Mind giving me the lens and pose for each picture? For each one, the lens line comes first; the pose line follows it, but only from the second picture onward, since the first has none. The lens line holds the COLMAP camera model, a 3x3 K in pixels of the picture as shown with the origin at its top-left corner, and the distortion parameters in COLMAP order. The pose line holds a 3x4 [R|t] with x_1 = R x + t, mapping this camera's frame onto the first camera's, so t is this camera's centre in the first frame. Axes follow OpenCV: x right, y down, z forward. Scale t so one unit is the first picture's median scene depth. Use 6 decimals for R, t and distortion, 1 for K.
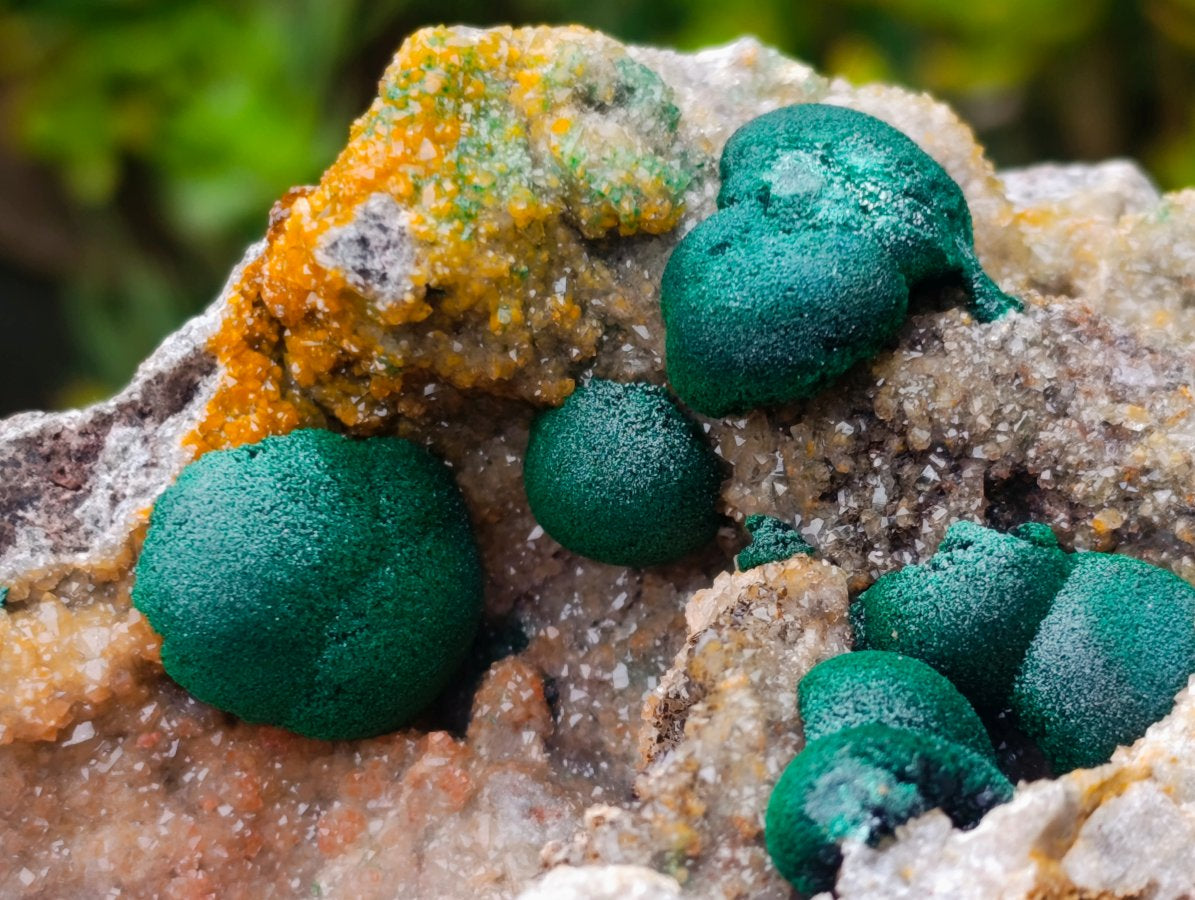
lens RADIAL K [[3466.3, 0, 606.4], [0, 3466.3, 449.3], [0, 0, 1]] dist [0.241205, 0.000000]
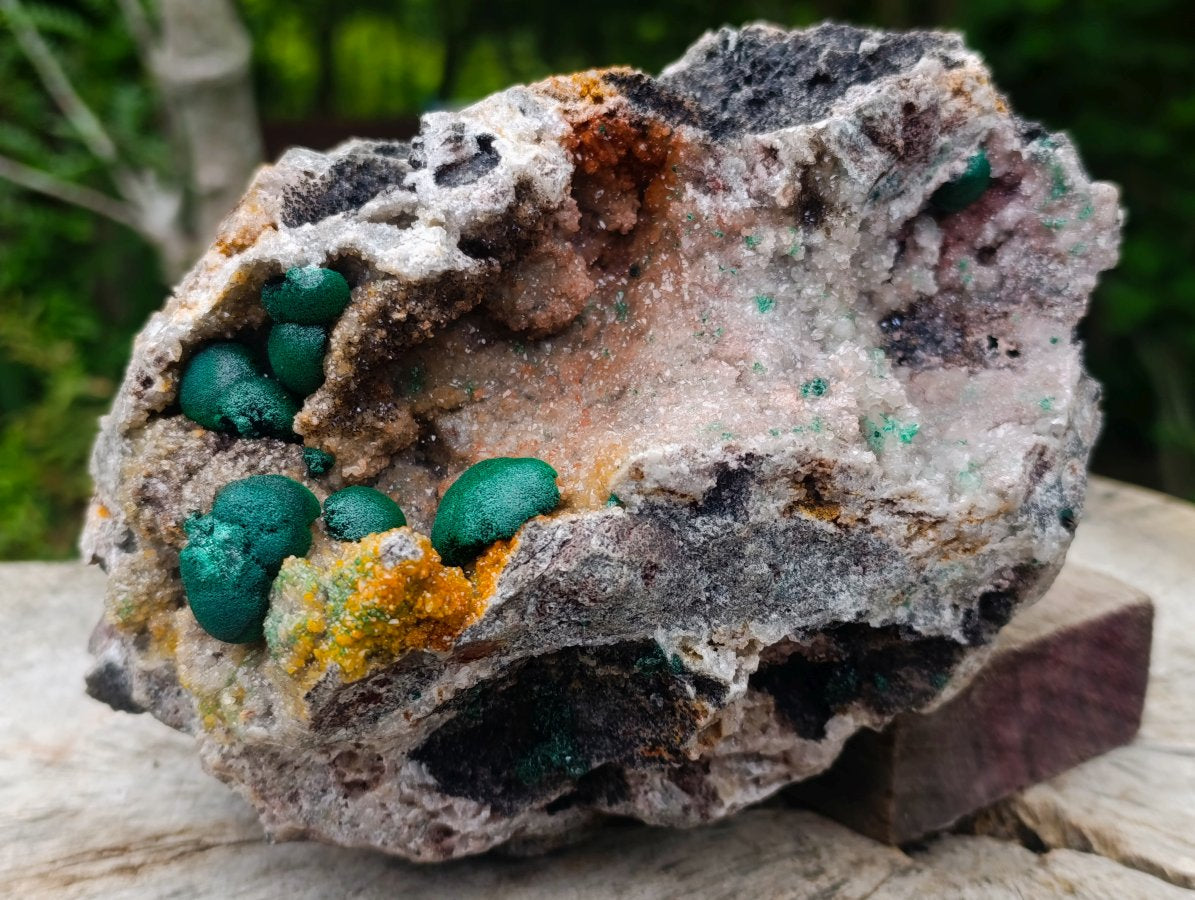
lens RADIAL K [[1699.3, 0, 614.3], [0, 1699.3, 447.6], [0, 0, 1]] dist [0.142616, 0.000000]
pose [[-0.925859, -0.163942, 0.340452, -0.568373], [0.366262, -0.610950, 0.701849, -0.752084], [0.092936, 0.774508, 0.625699, 0.236781]]
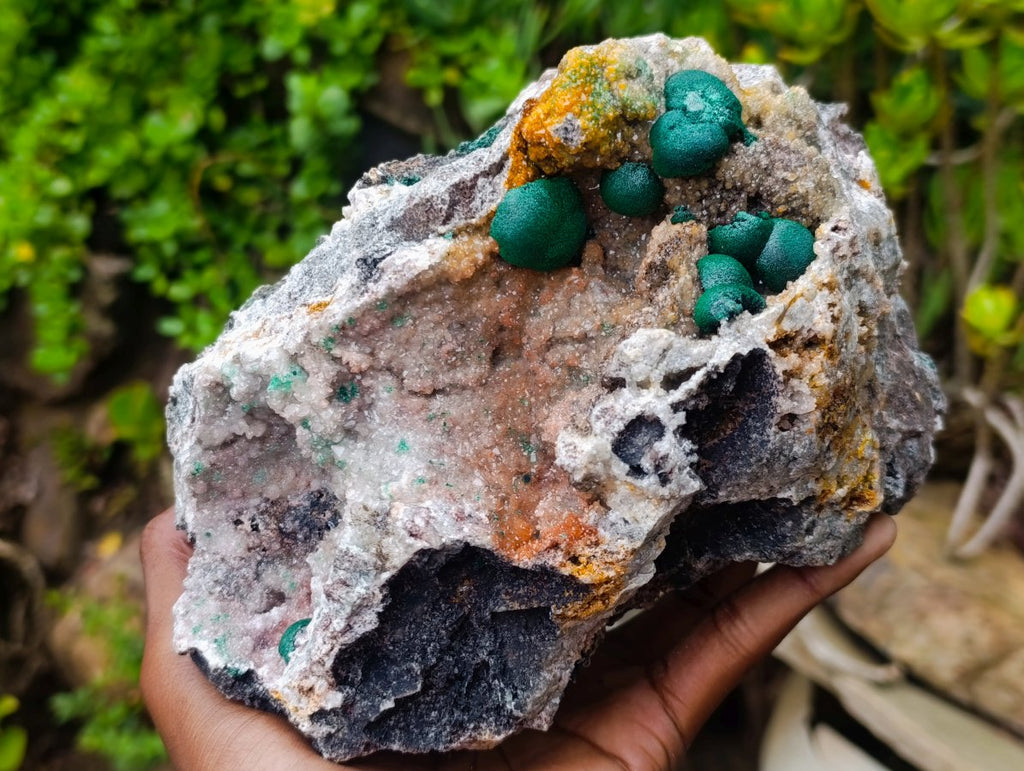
lens RADIAL K [[1432.2, 0, 516.6], [0, 1432.2, 369.8], [0, 0, 1]] dist [0.173607, 0.000000]
pose [[0.993402, -0.026272, 0.111637, -0.266617], [-0.008595, 0.953617, 0.300898, -0.244465], [-0.114364, -0.299873, 0.947099, -0.333899]]
